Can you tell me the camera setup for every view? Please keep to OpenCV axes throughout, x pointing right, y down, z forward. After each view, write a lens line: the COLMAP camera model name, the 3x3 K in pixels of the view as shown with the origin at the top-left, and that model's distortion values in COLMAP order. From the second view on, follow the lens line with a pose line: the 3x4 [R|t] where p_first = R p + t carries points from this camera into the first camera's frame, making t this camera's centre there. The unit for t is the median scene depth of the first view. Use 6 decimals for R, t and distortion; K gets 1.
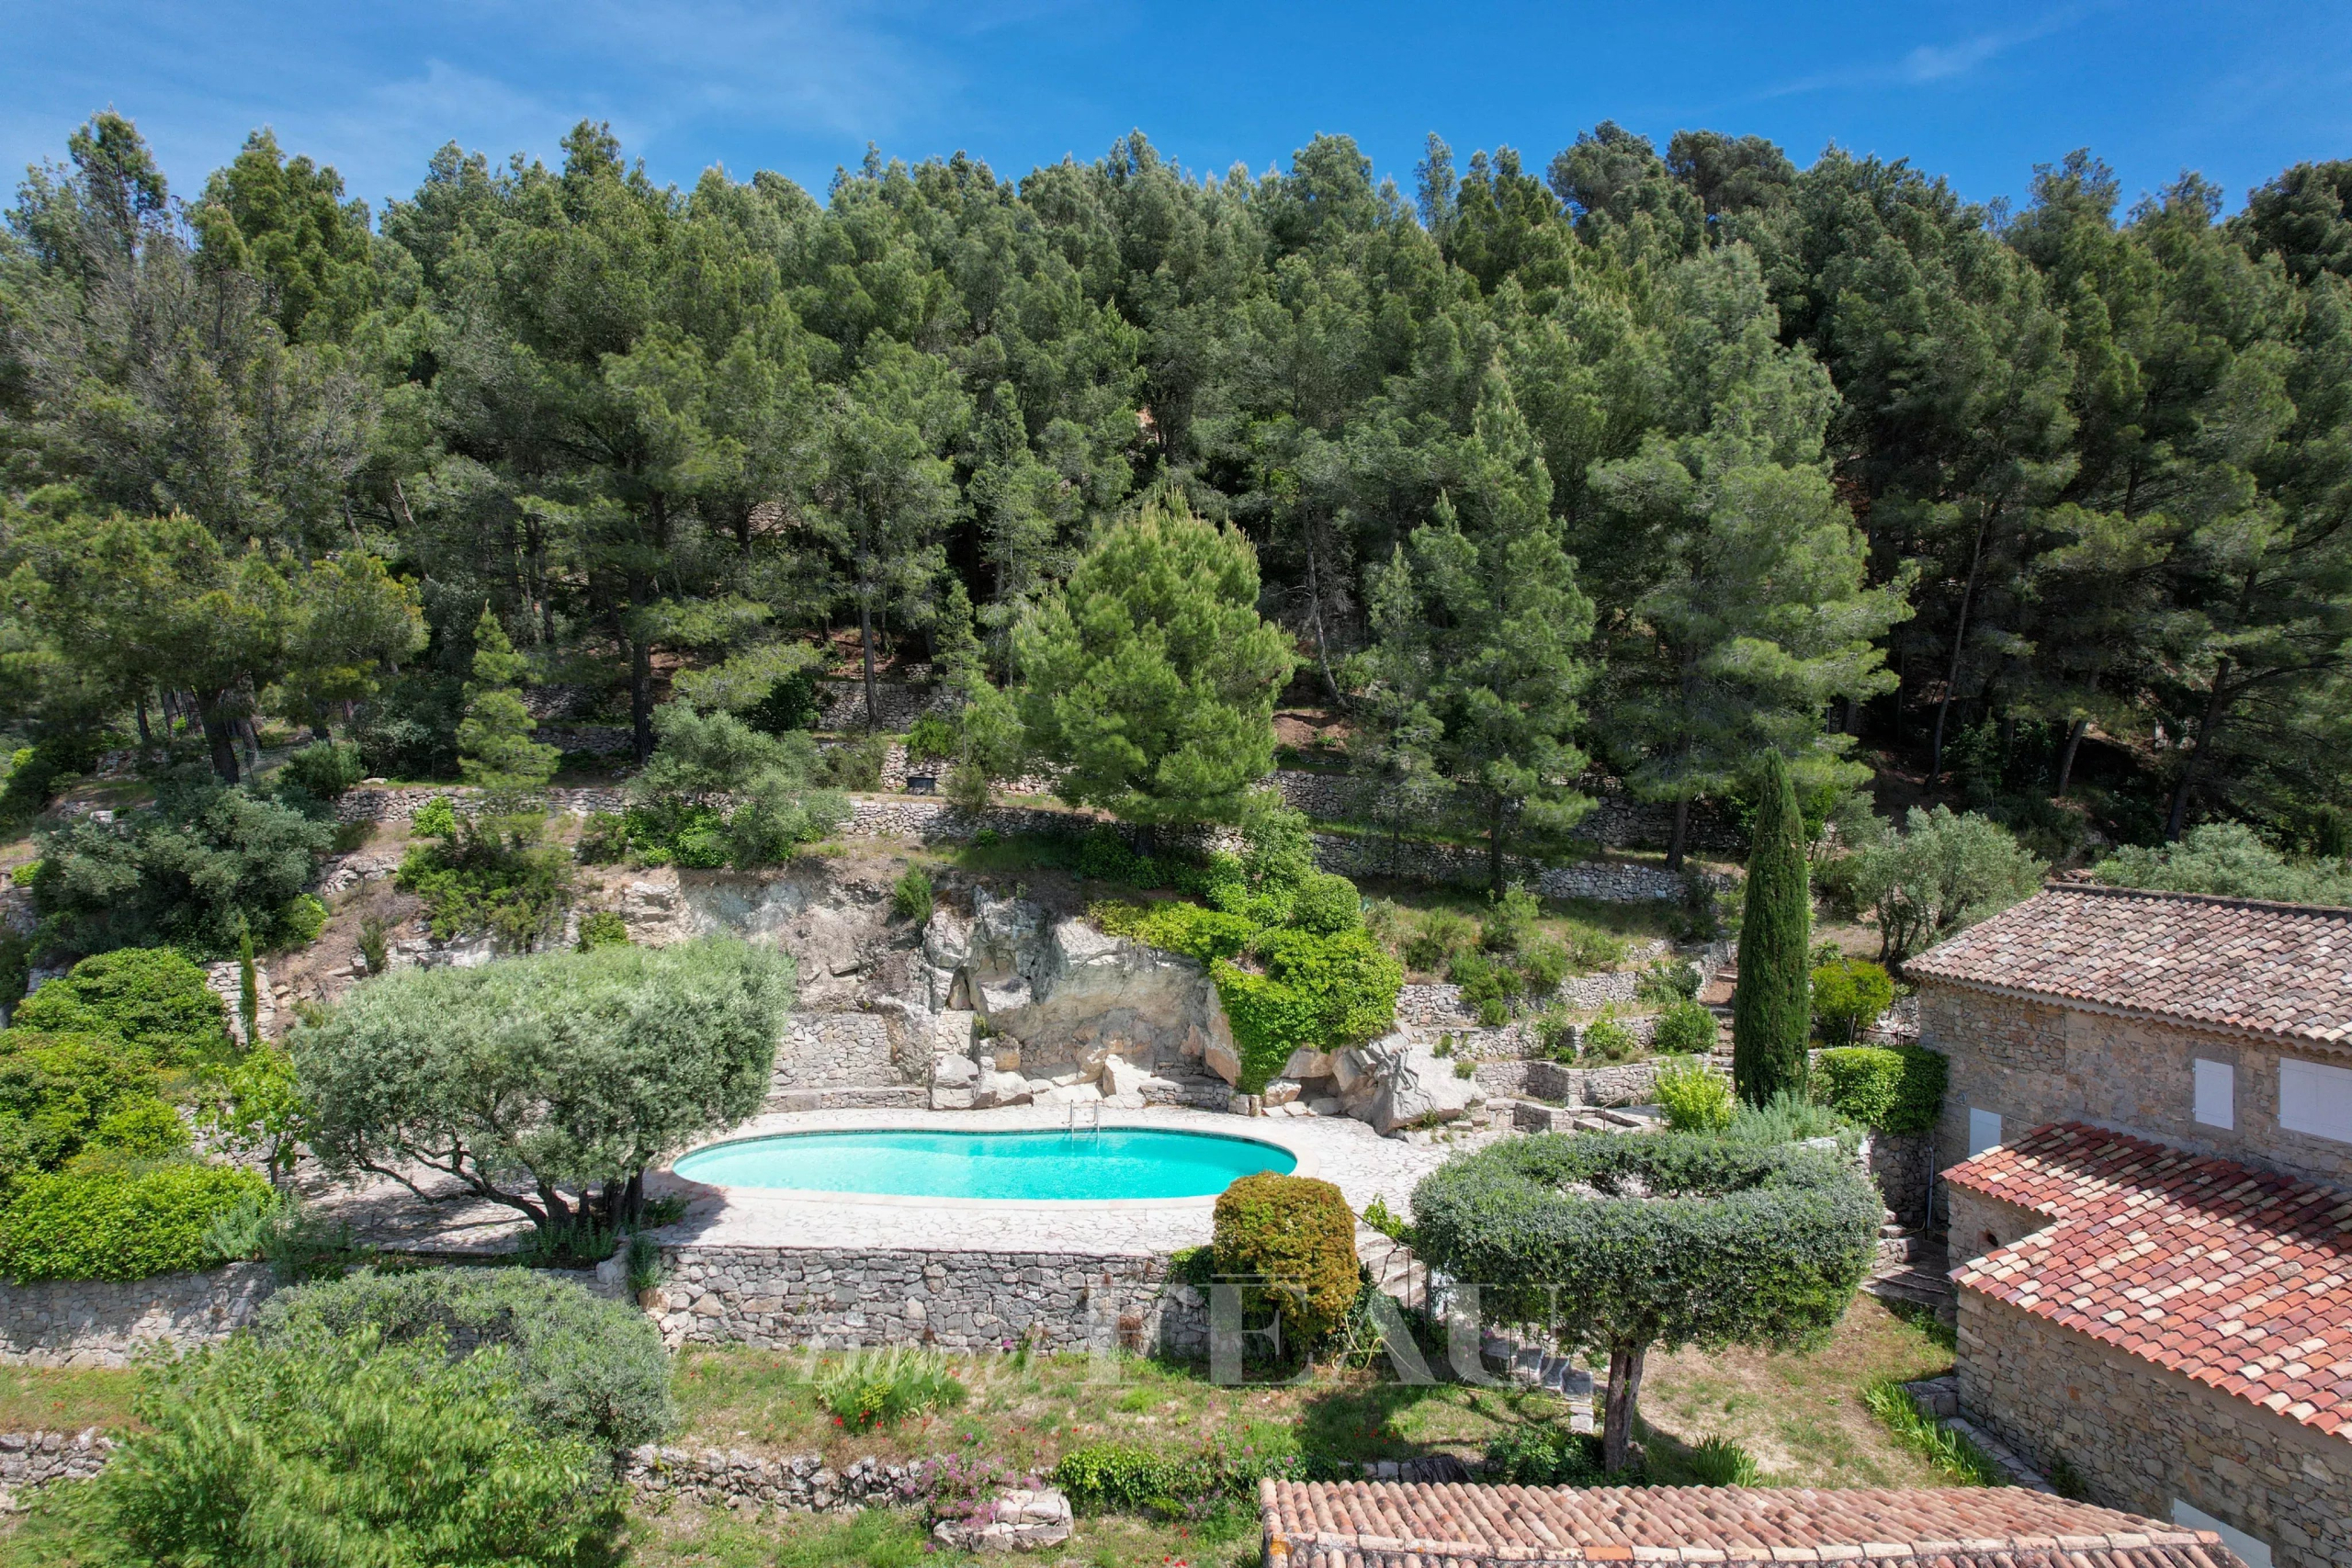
lens RADIAL K [[1508.1, 0, 1170.5], [0, 1508.1, 771.5], [0, 0, 1]] dist [-0.052937, 0.038421]
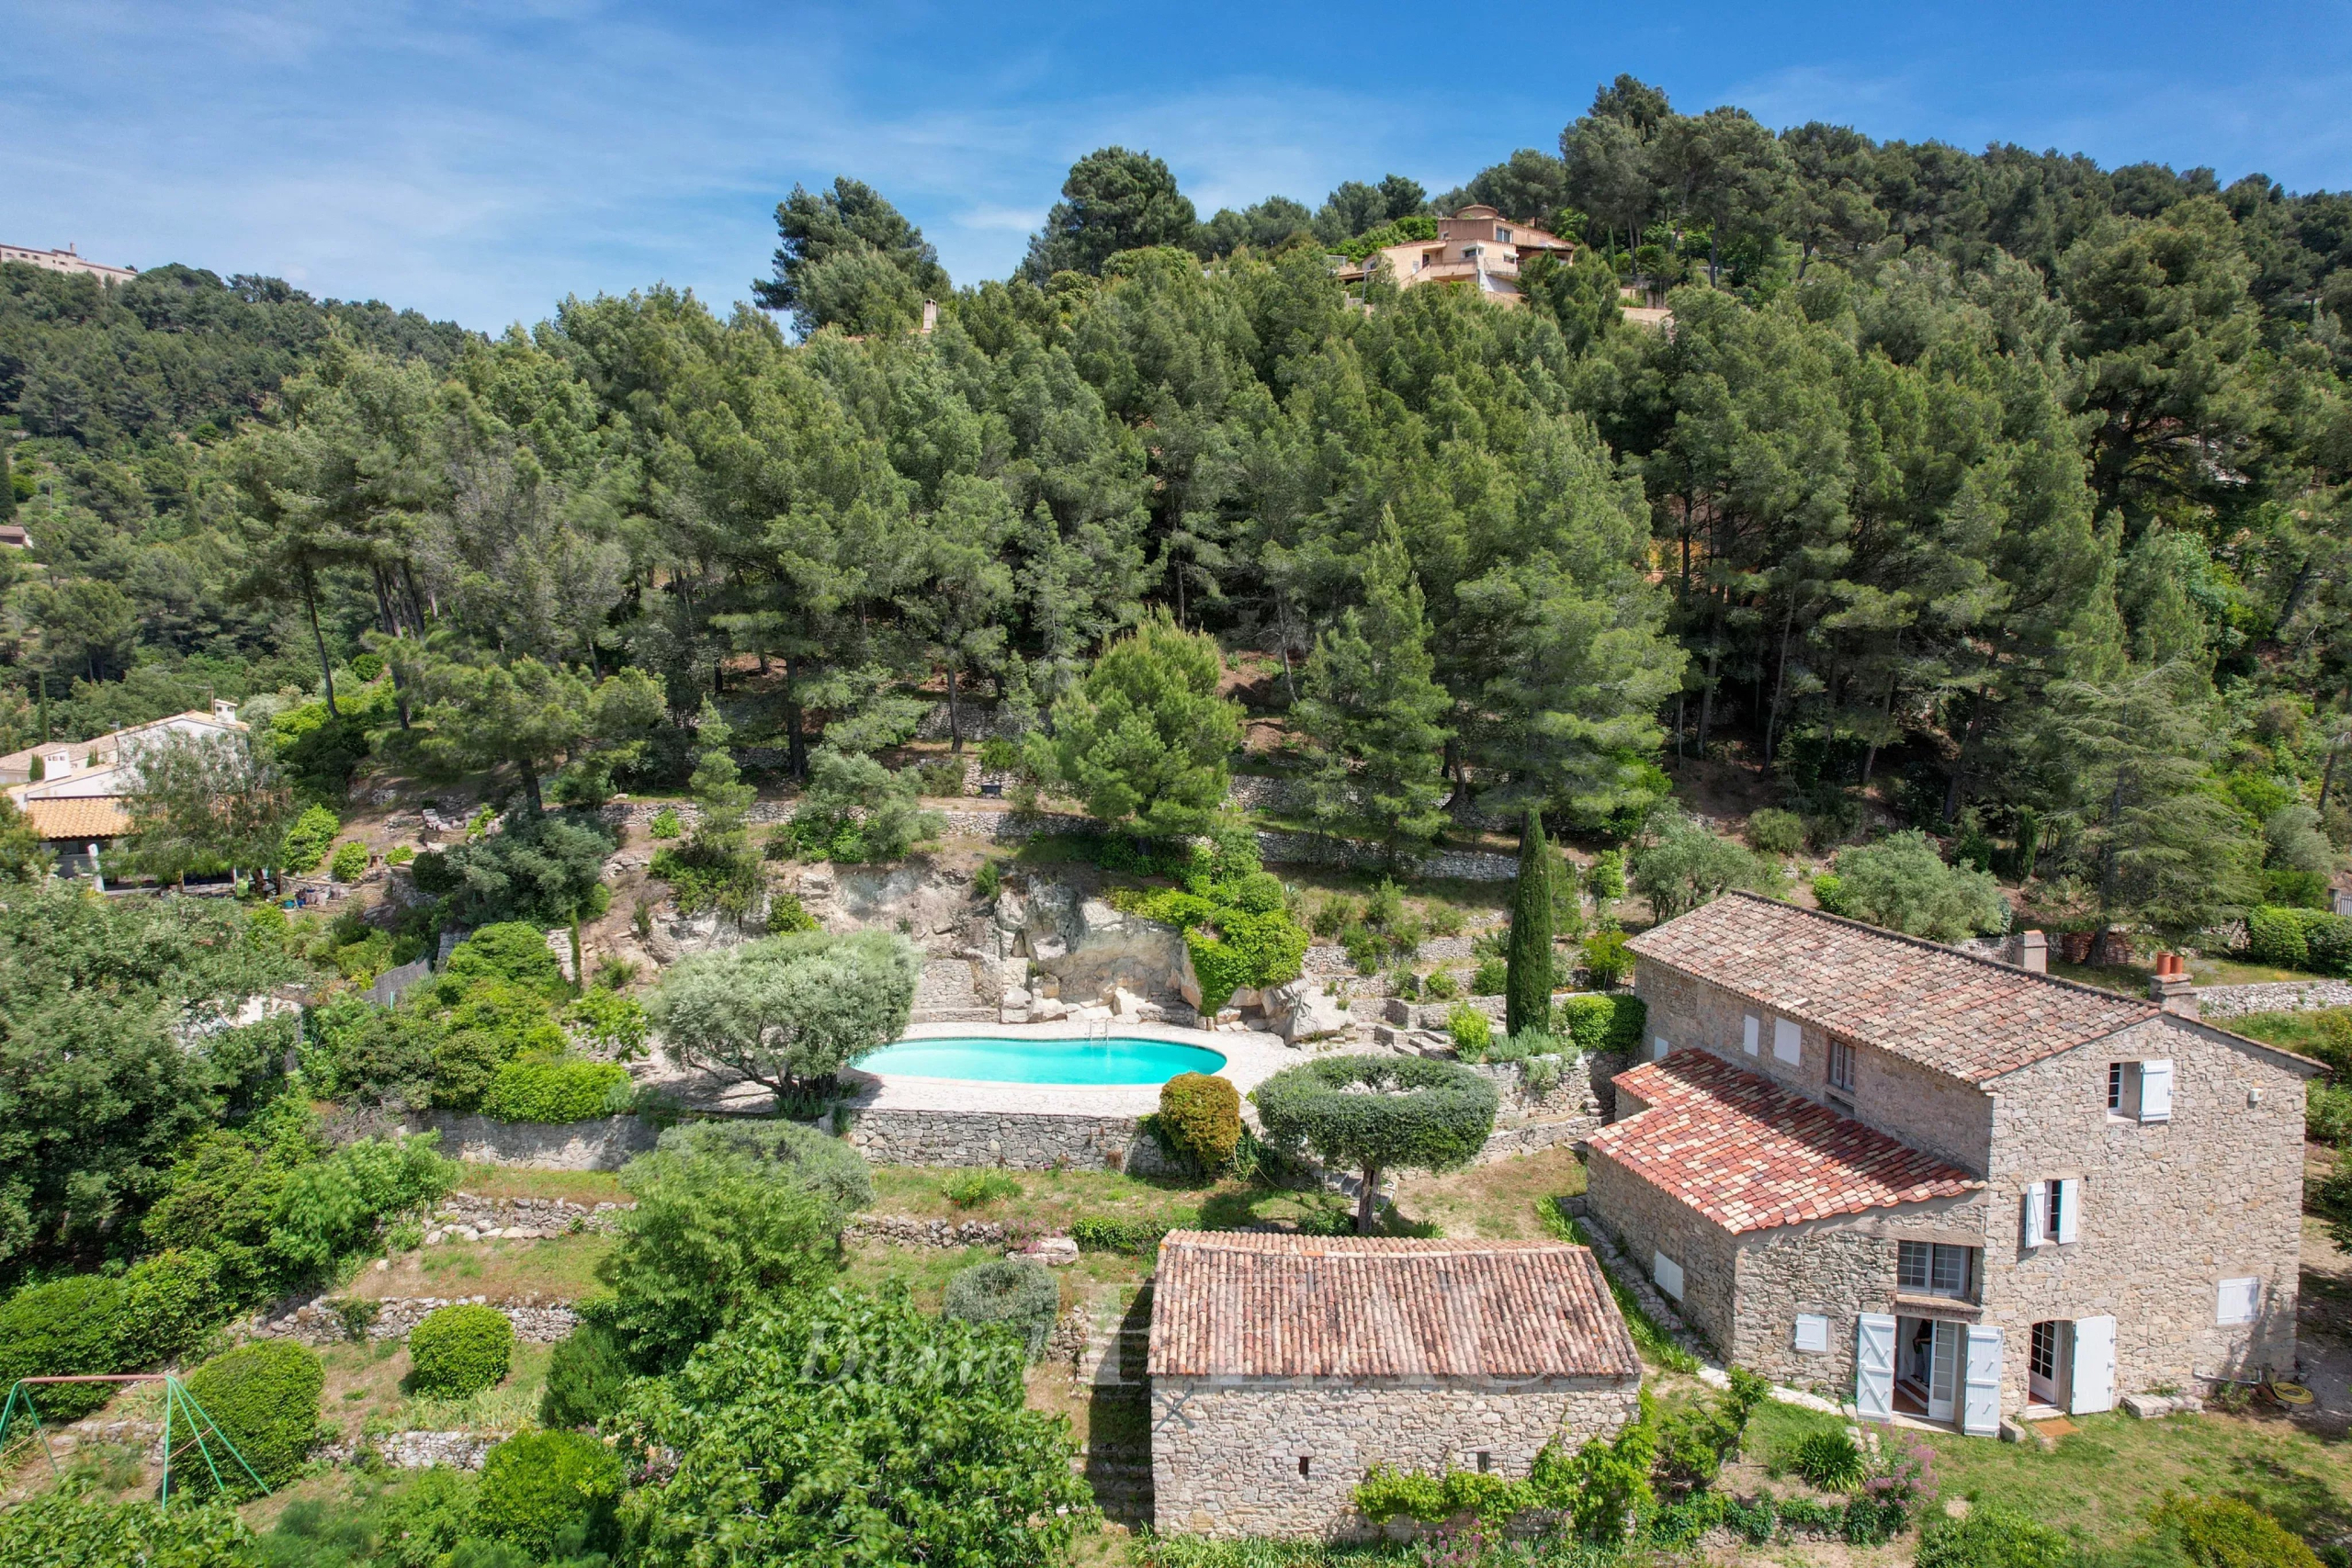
lens RADIAL K [[1508.1, 0, 1161.5], [0, 1508.1, 780.1], [0, 0, 1]] dist [-0.052937, 0.038421]
pose [[0.998980, 0.005040, -0.044866, 0.073658], [-0.000979, 0.995934, 0.090080, -0.163724], [0.045137, -0.089944, 0.994923, -0.509265]]
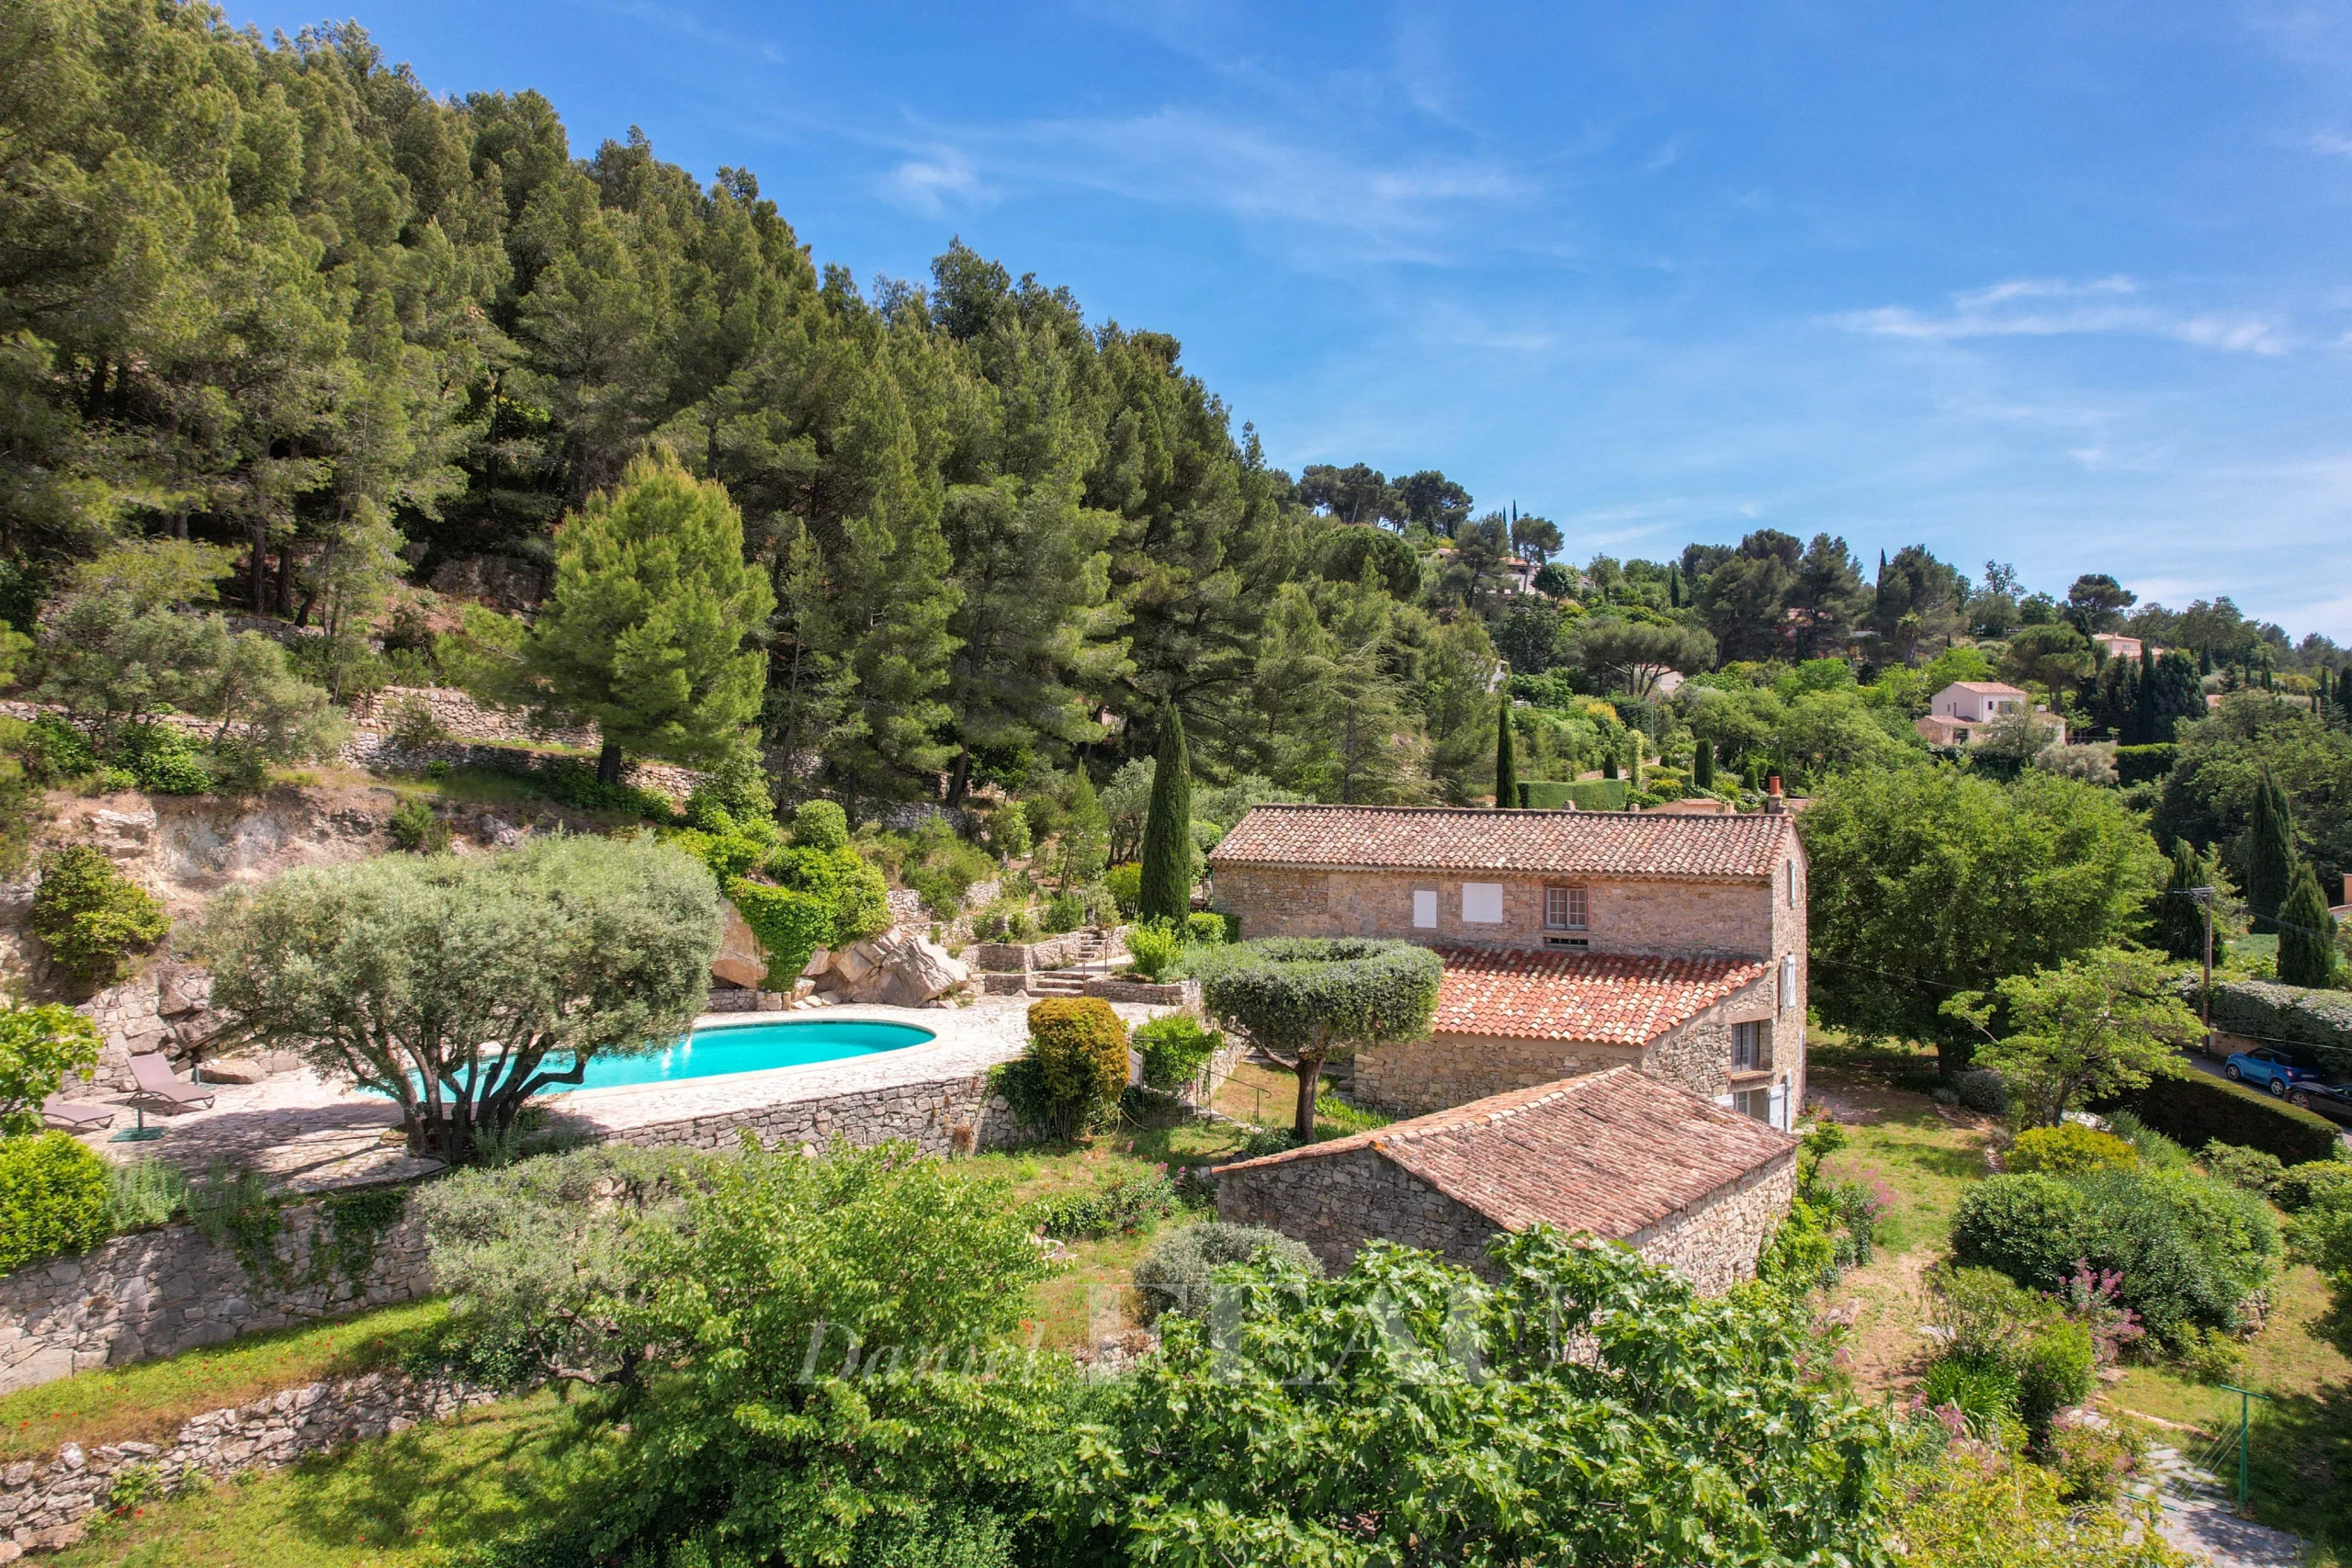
lens RADIAL K [[1508.1, 0, 1166.5], [0, 1508.1, 772.8], [0, 0, 1]] dist [-0.052937, 0.038421]
pose [[0.671977, 0.014681, 0.740426, -0.589089], [-0.013883, 0.999878, -0.007226, 0.053322], [-0.740442, -0.005424, 0.672099, 0.025111]]
